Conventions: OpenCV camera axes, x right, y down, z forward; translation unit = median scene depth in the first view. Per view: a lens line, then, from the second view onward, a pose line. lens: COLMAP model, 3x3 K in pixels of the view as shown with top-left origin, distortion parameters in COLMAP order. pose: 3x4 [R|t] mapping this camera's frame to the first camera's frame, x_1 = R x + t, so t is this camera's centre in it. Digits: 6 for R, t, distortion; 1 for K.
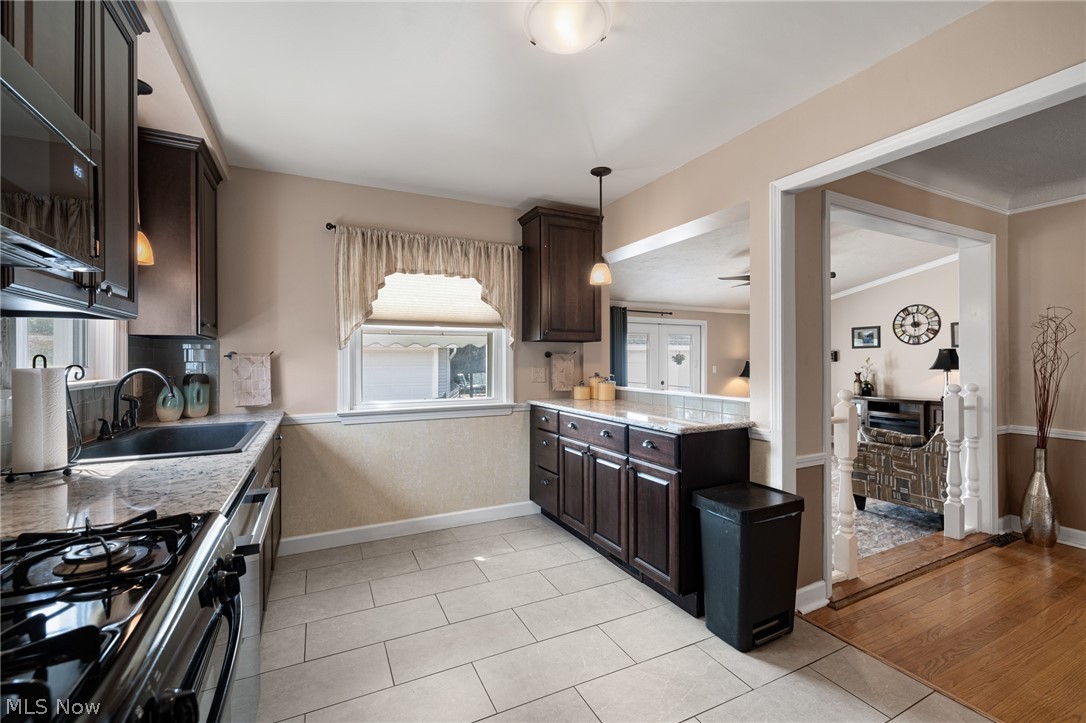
lens RADIAL K [[459.6, 0, 537.8], [0, 459.6, 358.1], [0, 0, 1]] dist [0.001934, -0.000253]
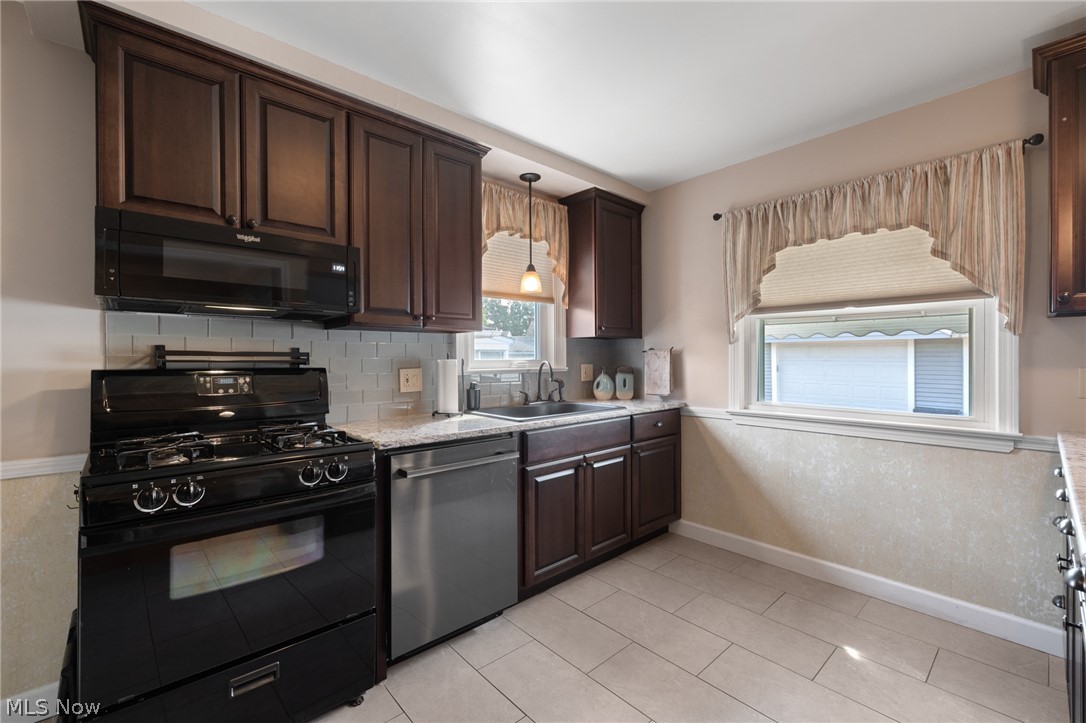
lens RADIAL K [[459.6, 0, 543.3], [0, 459.6, 358.9], [0, 0, 1]] dist [0.001934, -0.000253]
pose [[0.276796, 0.006572, -0.960906, 0.363927], [0.007057, 0.999936, 0.008872, 0.001732], [0.960903, -0.009237, 0.276732, 0.362552]]
